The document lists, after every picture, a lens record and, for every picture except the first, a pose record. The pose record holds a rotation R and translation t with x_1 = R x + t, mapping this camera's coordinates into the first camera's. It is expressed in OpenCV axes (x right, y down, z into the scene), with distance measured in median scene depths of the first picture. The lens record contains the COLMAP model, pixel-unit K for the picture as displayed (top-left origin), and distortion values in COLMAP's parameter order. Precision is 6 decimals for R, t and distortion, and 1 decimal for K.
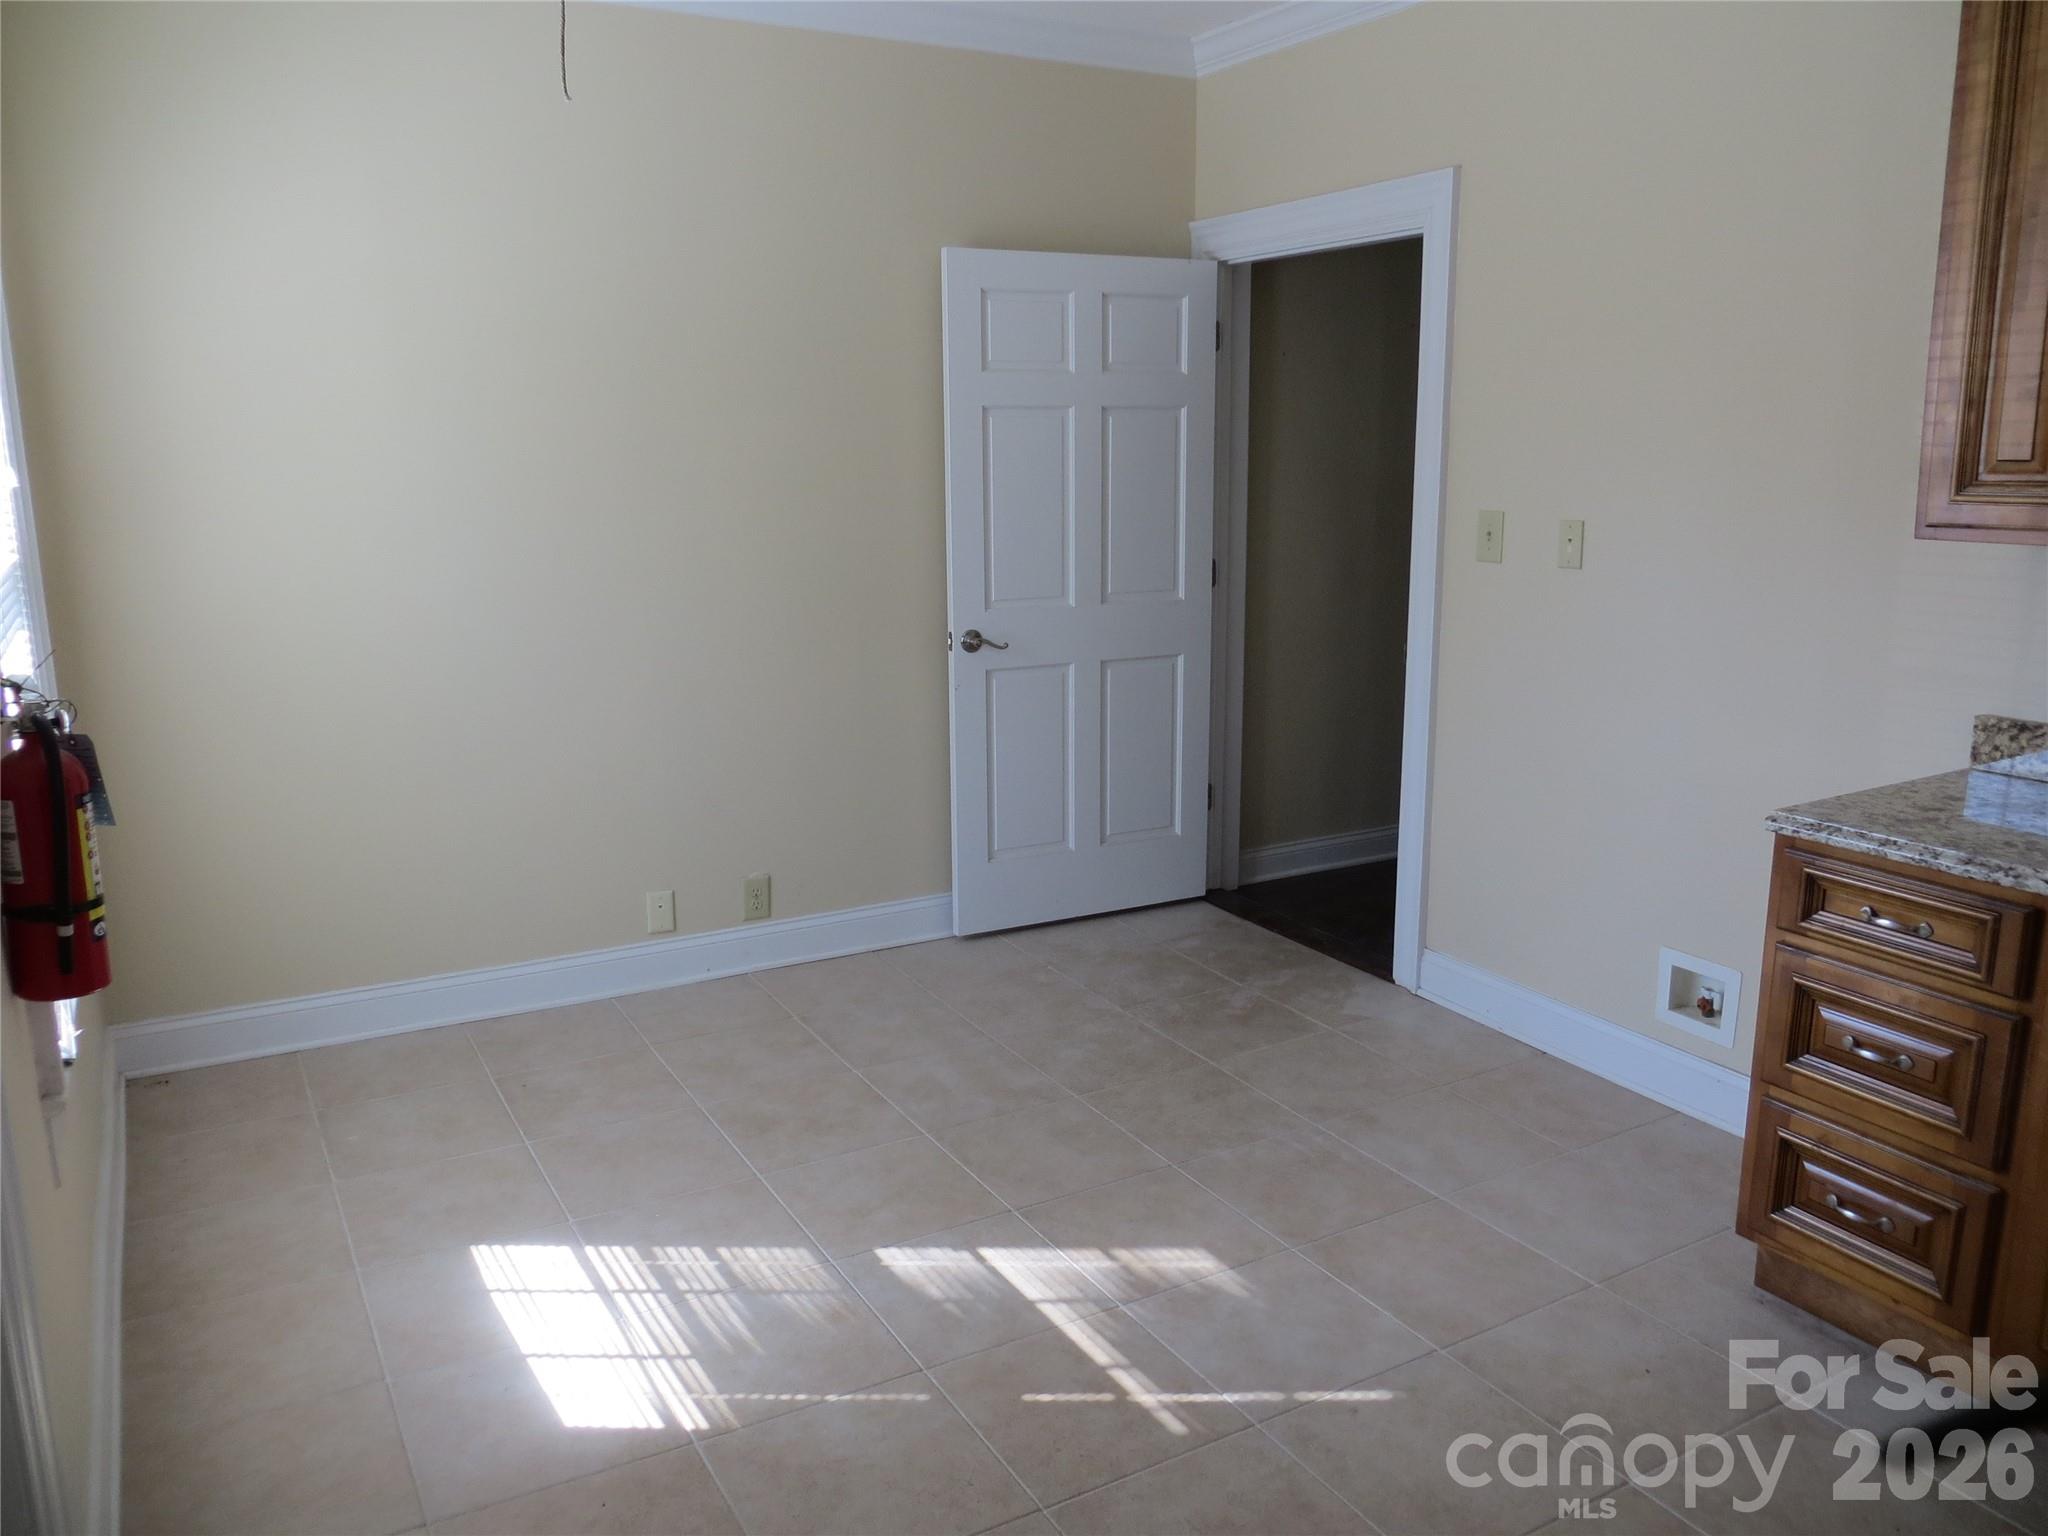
lens RADIAL K [[1551.0, 0, 1032.2], [0, 1551.0, 770.4], [0, 0, 1]] dist [0.003744, -0.003068]
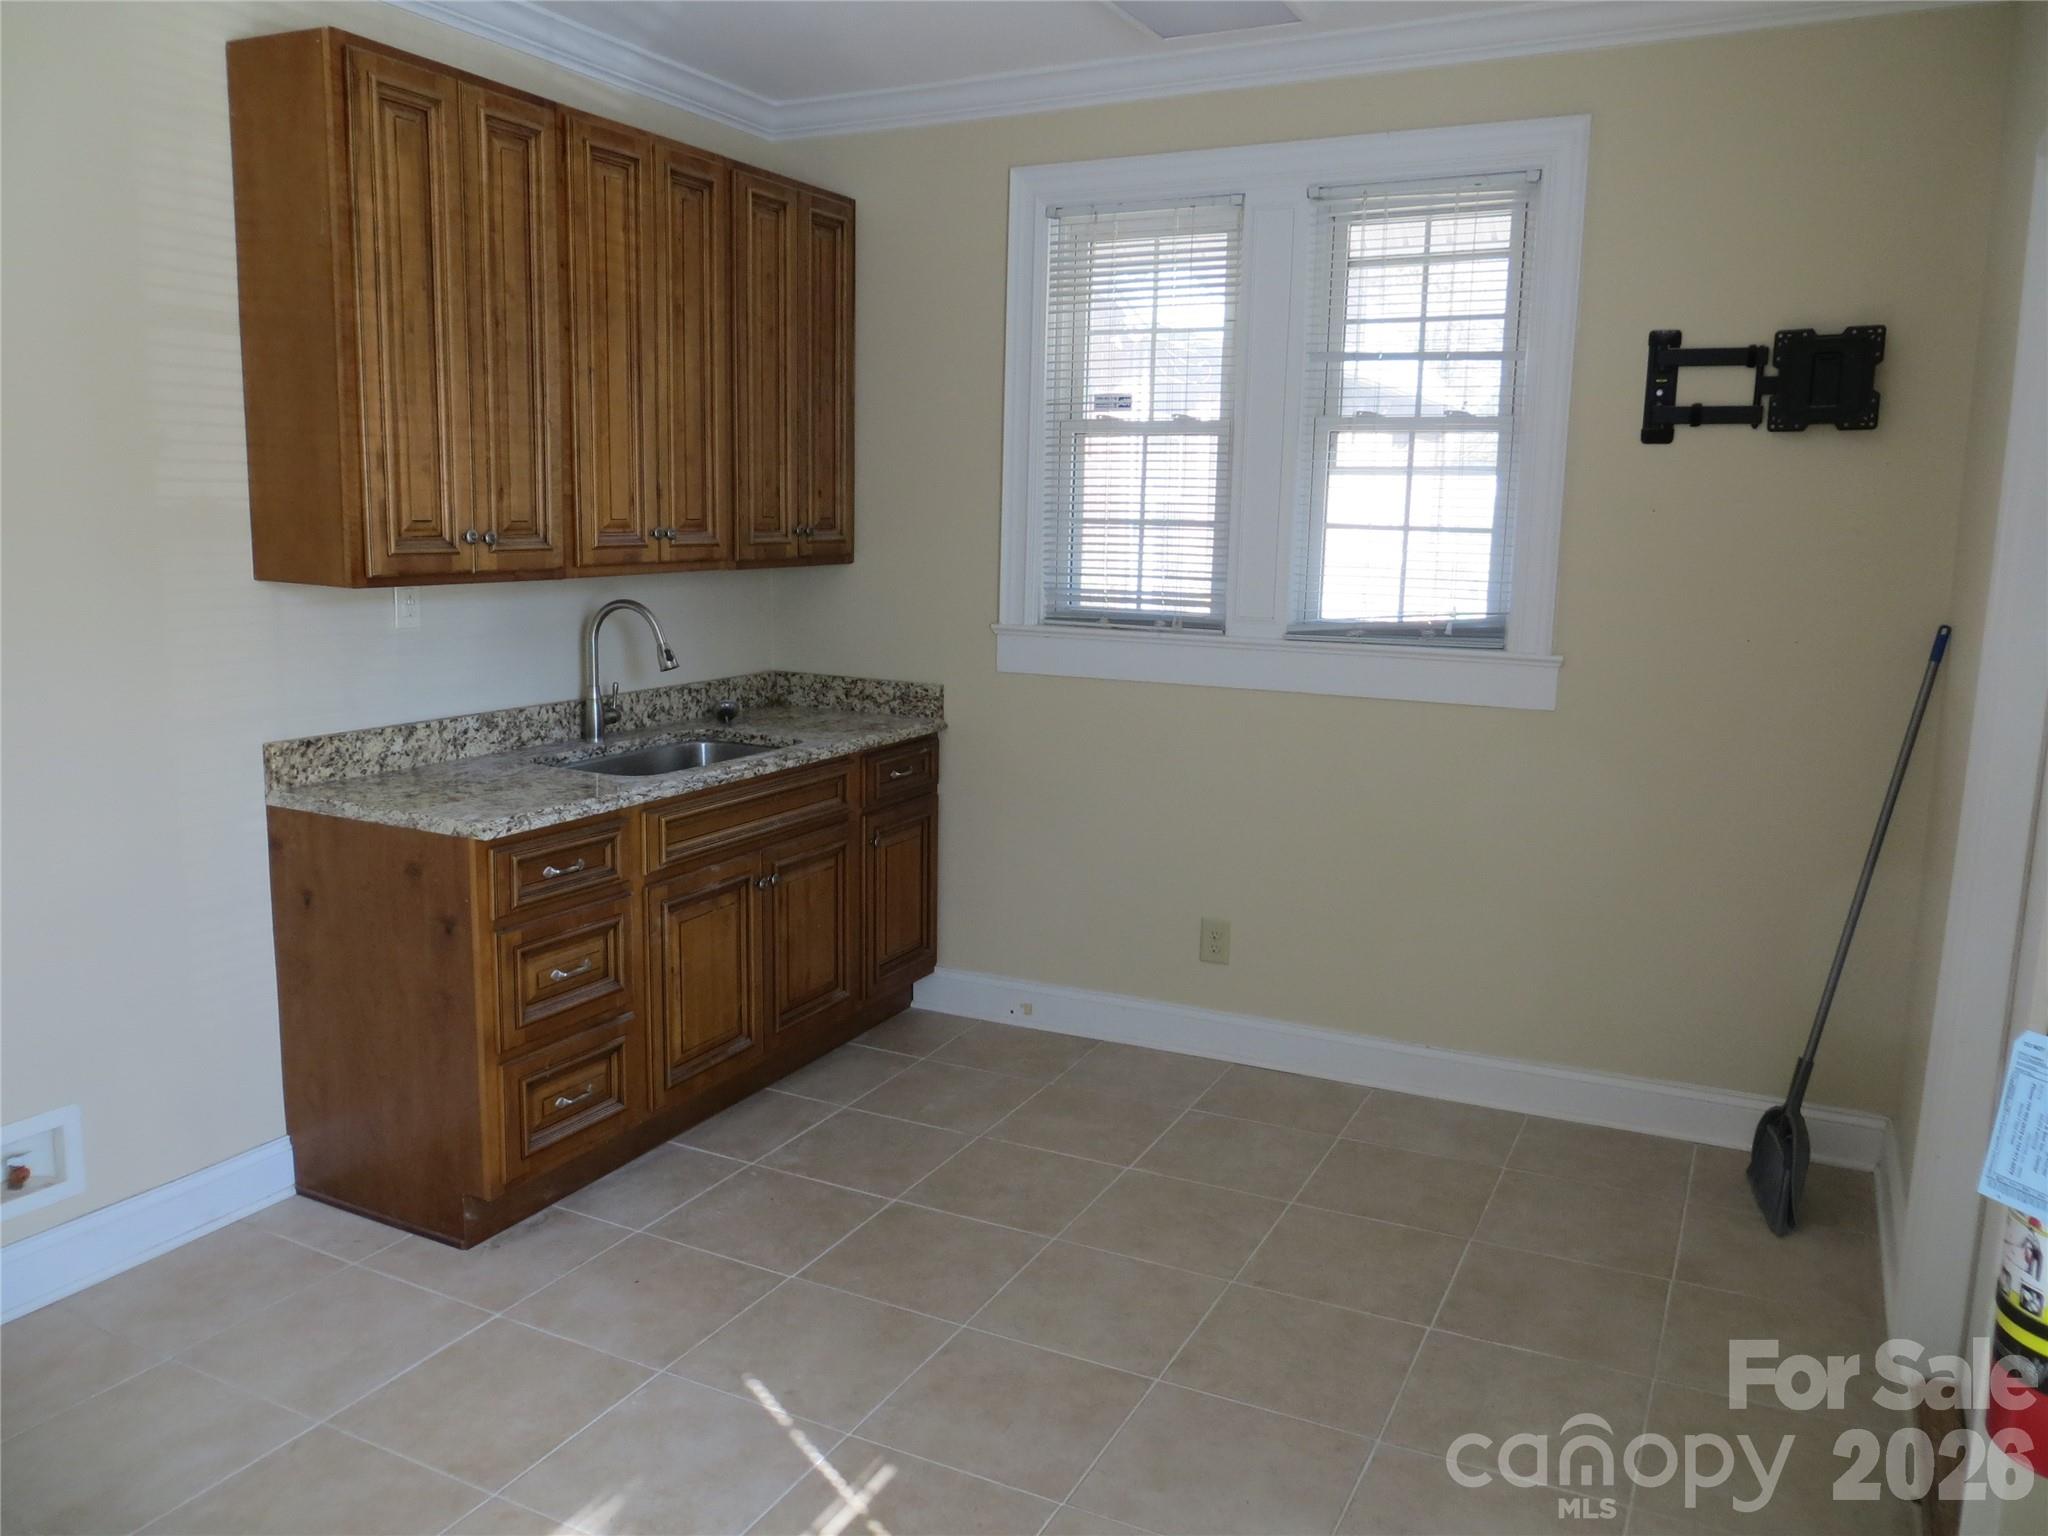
lens RADIAL K [[1551.0, 0, 1031.7], [0, 1551.0, 768.3], [0, 0, 1]] dist [0.003744, -0.003068]
pose [[-0.543145, -0.146111, 0.826828, -0.642055], [0.163117, 0.947620, 0.274608, -0.244380], [-0.823642, 0.284022, -0.490862, 1.130017]]
